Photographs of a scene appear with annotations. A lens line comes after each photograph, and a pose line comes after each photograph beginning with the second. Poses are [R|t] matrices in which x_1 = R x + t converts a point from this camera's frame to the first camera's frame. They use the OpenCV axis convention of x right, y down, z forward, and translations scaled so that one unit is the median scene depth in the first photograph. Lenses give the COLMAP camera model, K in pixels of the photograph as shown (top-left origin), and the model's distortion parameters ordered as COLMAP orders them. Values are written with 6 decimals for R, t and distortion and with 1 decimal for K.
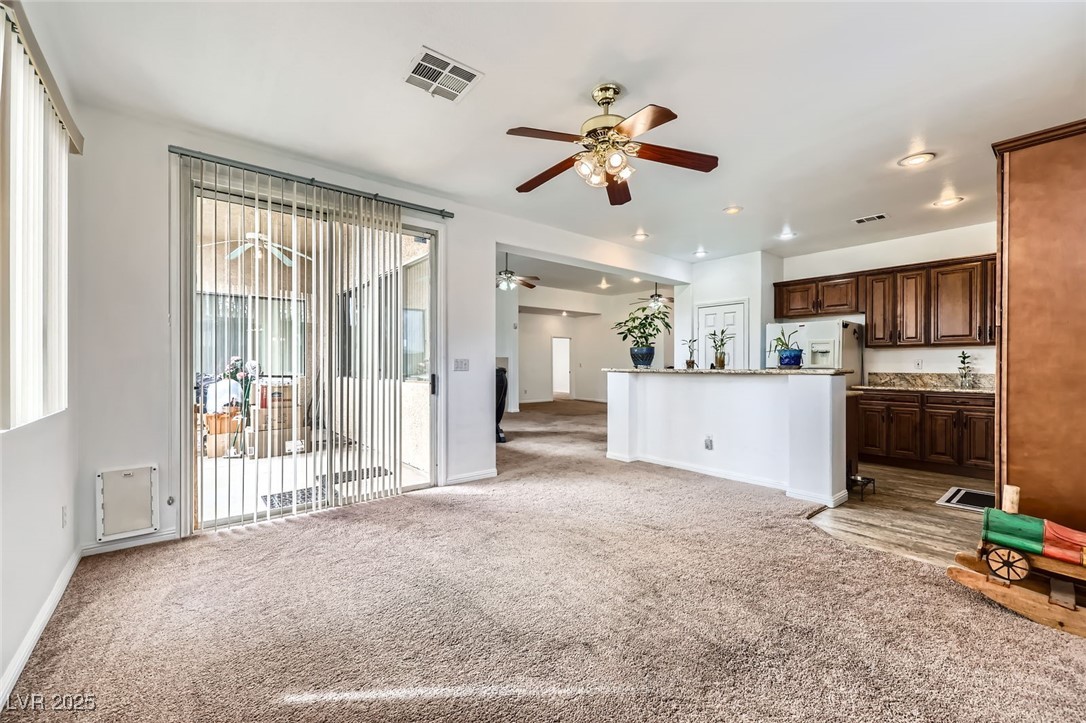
lens RADIAL K [[444.6, 0, 539.8], [0, 444.6, 365.9], [0, 0, 1]] dist [-0.005923, 0.000438]
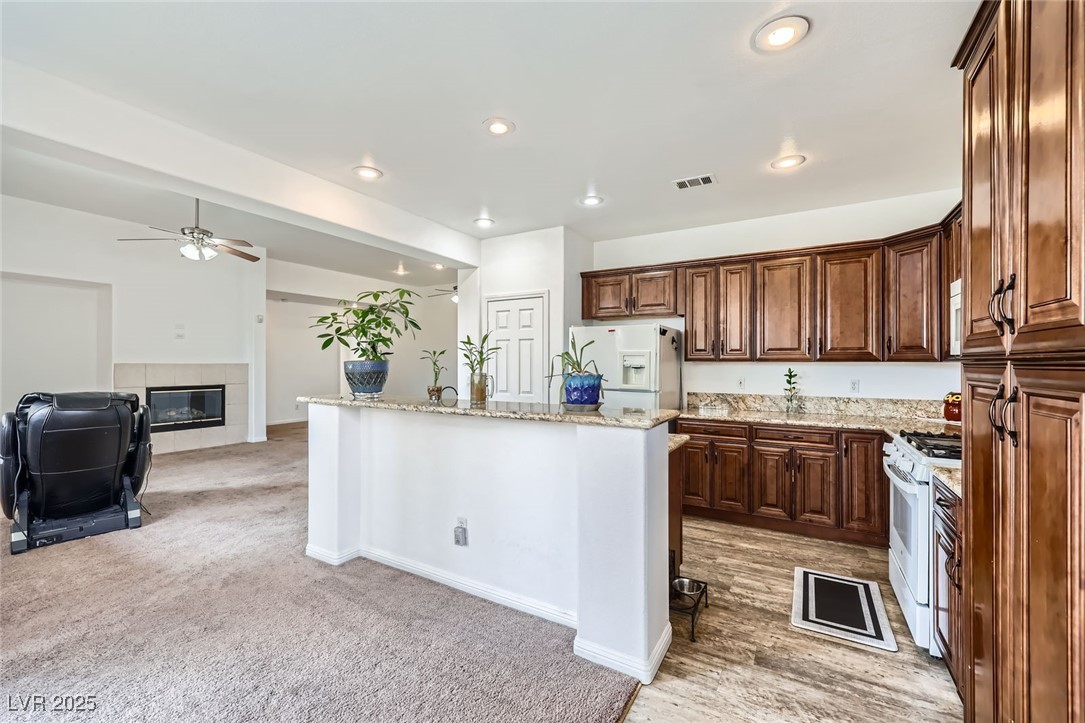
lens RADIAL K [[444.2, 0, 548.2], [0, 444.2, 361.5], [0, 0, 1]] dist [-0.005923, 0.000438]
pose [[0.935007, 0.001549, 0.354625, 0.259687], [0.000172, 0.999988, -0.004820, -0.040031], [-0.354628, 0.004568, 0.934996, 0.393859]]
